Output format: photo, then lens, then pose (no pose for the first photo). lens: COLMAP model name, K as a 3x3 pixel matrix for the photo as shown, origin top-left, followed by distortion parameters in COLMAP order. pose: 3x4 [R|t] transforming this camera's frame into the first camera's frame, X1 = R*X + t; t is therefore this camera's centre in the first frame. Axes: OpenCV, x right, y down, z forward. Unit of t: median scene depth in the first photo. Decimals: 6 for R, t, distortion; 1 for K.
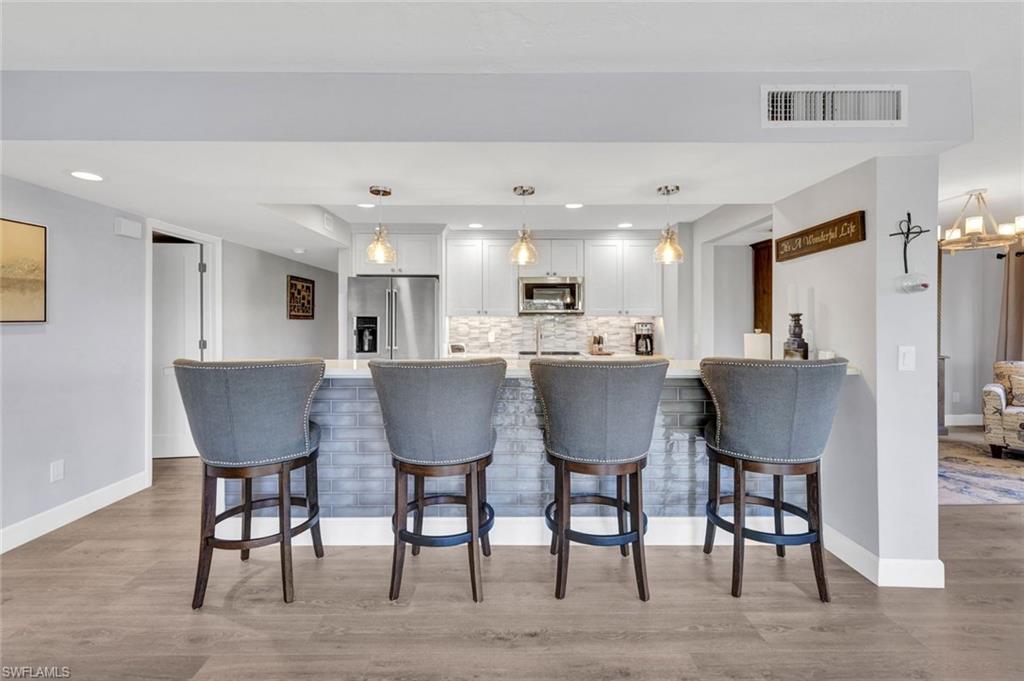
lens RADIAL K [[440.9, 0, 510.9], [0, 440.9, 323.1], [0, 0, 1]] dist [0.009963, -0.000041]
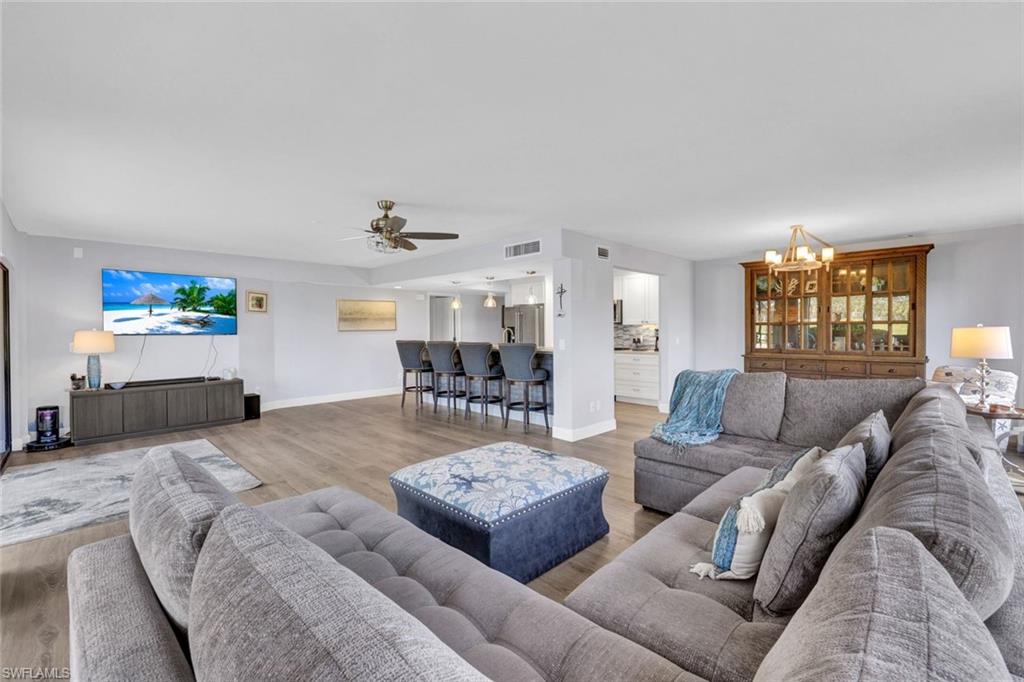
lens RADIAL K [[445.2, 0, 515.6], [0, 445.2, 325.7], [0, 0, 1]] dist [0.006750, 0.000008]
pose [[0.700994, -0.007241, -0.713130, 1.495706], [0.002514, 0.999967, -0.007682, -0.006127], [0.713162, 0.003593, 0.700990, -0.529873]]
